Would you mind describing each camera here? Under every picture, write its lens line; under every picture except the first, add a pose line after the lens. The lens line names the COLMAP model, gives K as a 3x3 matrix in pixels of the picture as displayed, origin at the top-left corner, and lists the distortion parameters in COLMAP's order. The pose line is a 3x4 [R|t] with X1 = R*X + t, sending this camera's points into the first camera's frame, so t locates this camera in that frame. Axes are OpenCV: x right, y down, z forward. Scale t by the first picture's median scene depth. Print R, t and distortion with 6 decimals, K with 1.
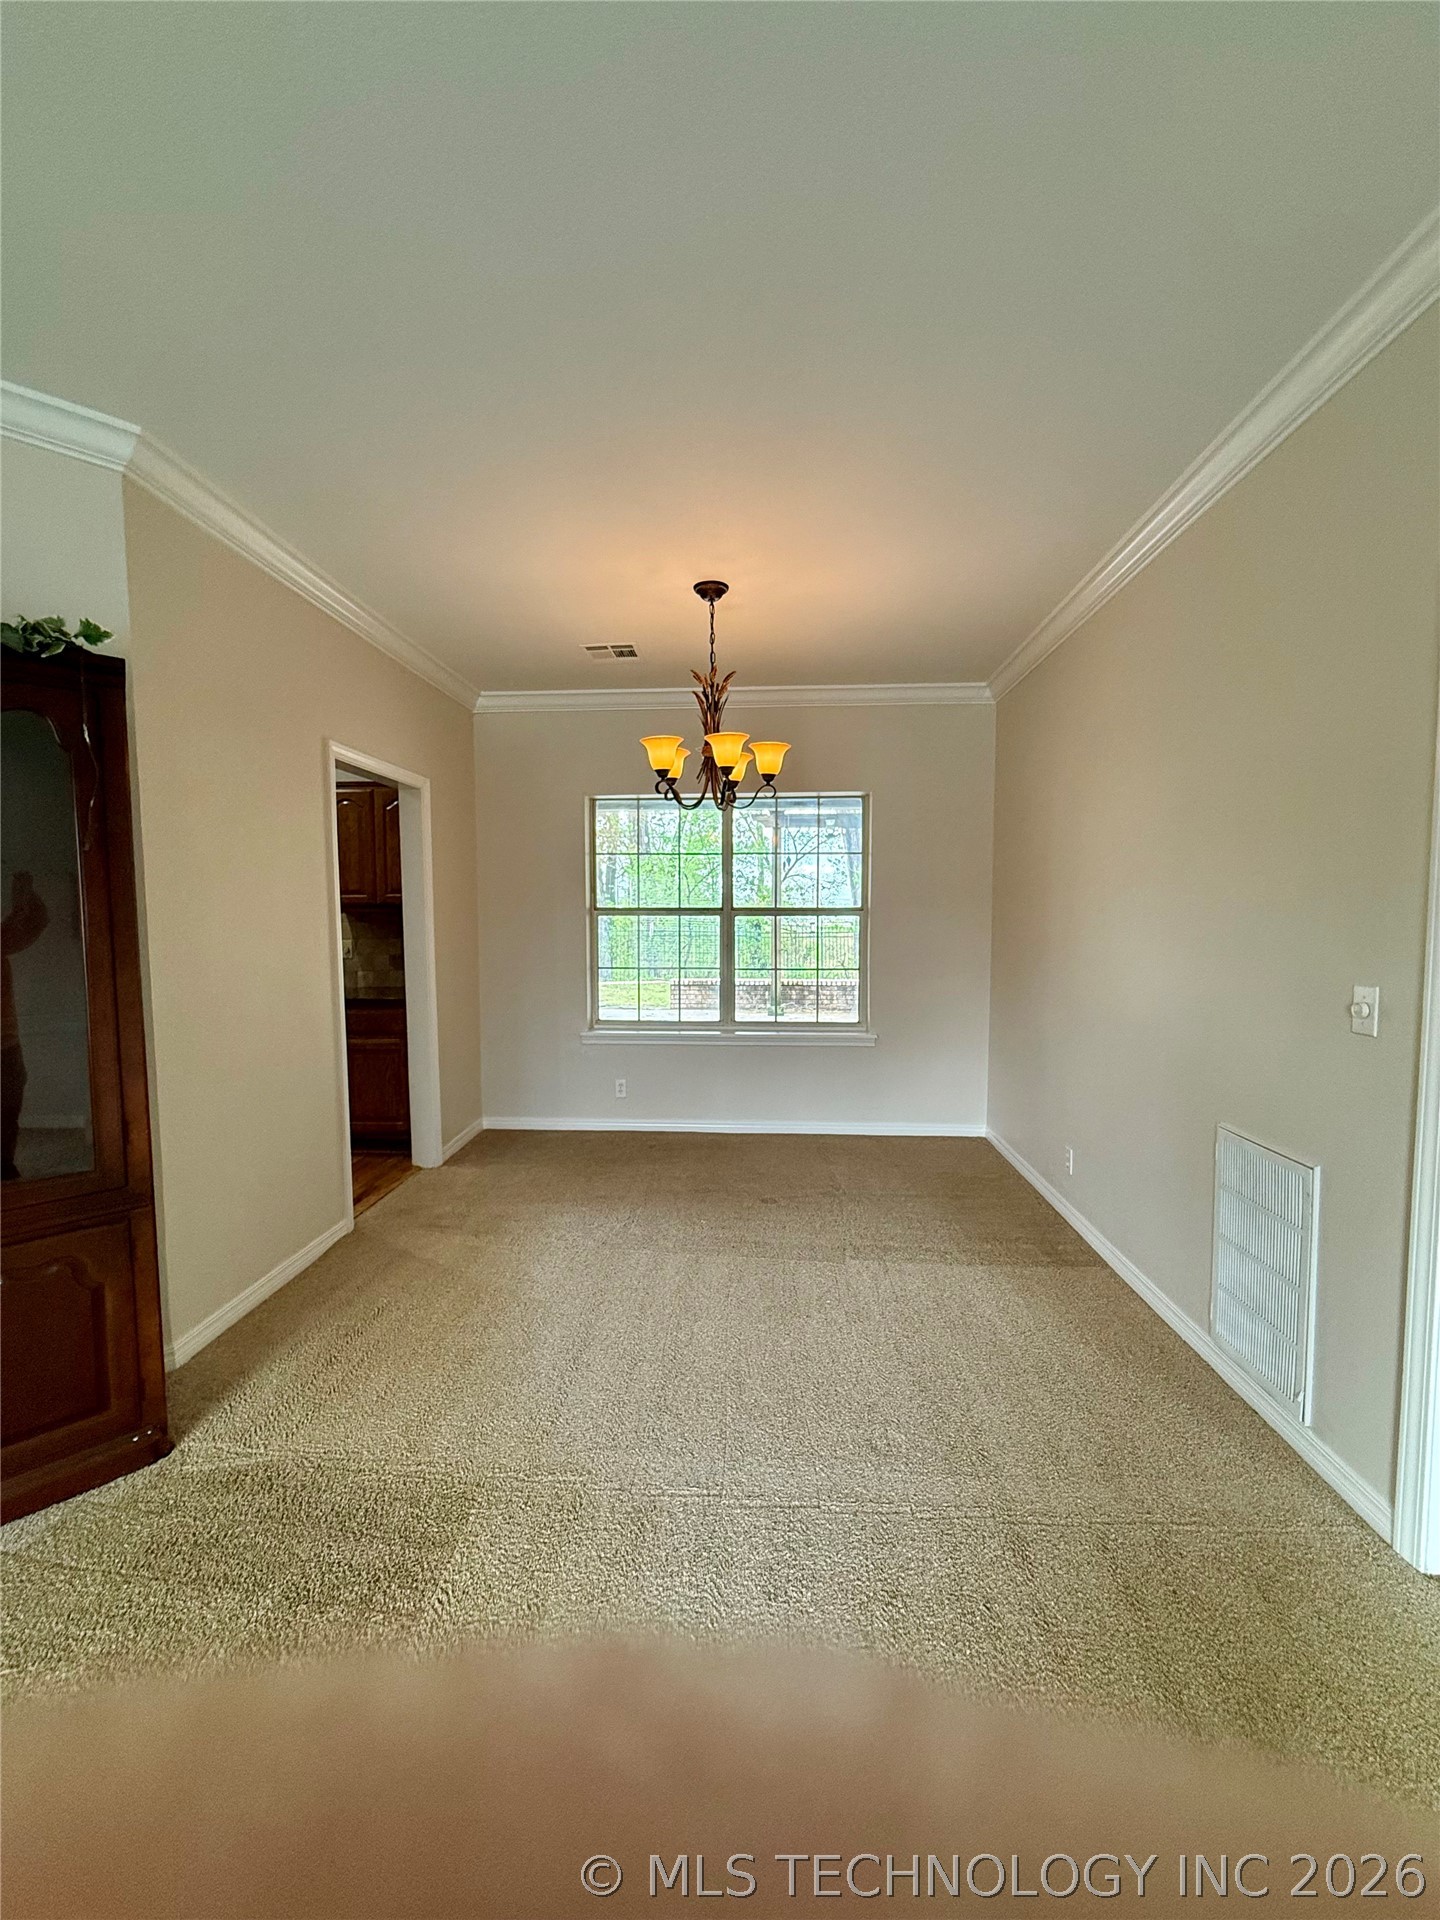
lens RADIAL K [[763.3, 0, 723.6], [0, 763.3, 962.1], [0, 0, 1]] dist [0.000902, 0.000024]
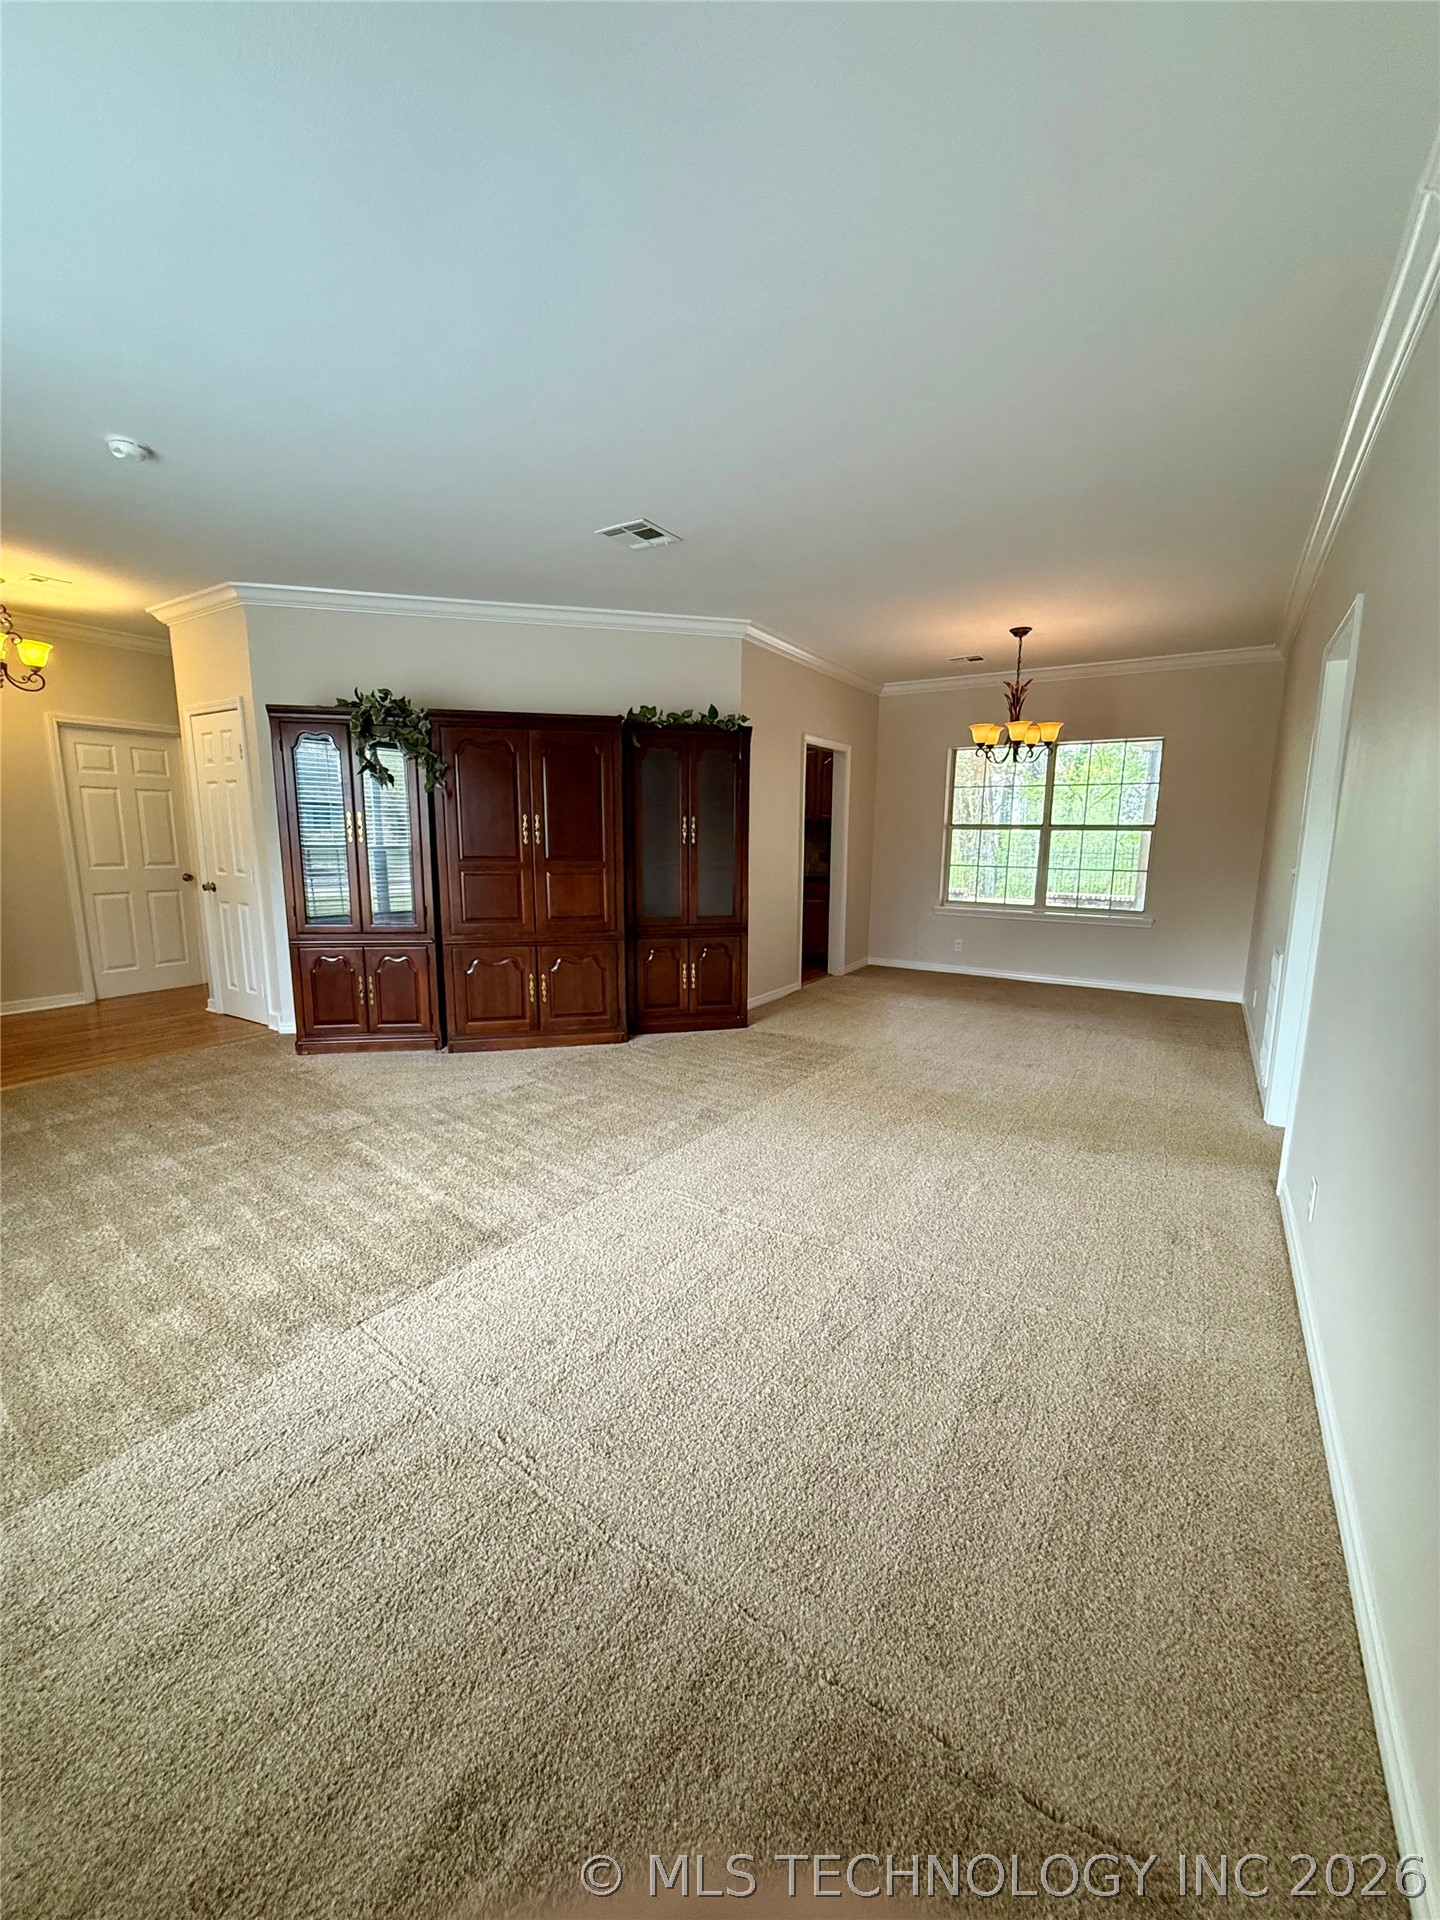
lens RADIAL K [[763.3, 0, 720.6], [0, 763.3, 961.7], [0, 0, 1]] dist [0.000902, 0.000024]
pose [[0.872934, 0.092056, -0.479073, 0.214090], [-0.042858, 0.992709, 0.112661, 0.056561], [0.485951, -0.077813, 0.870515, -0.644936]]
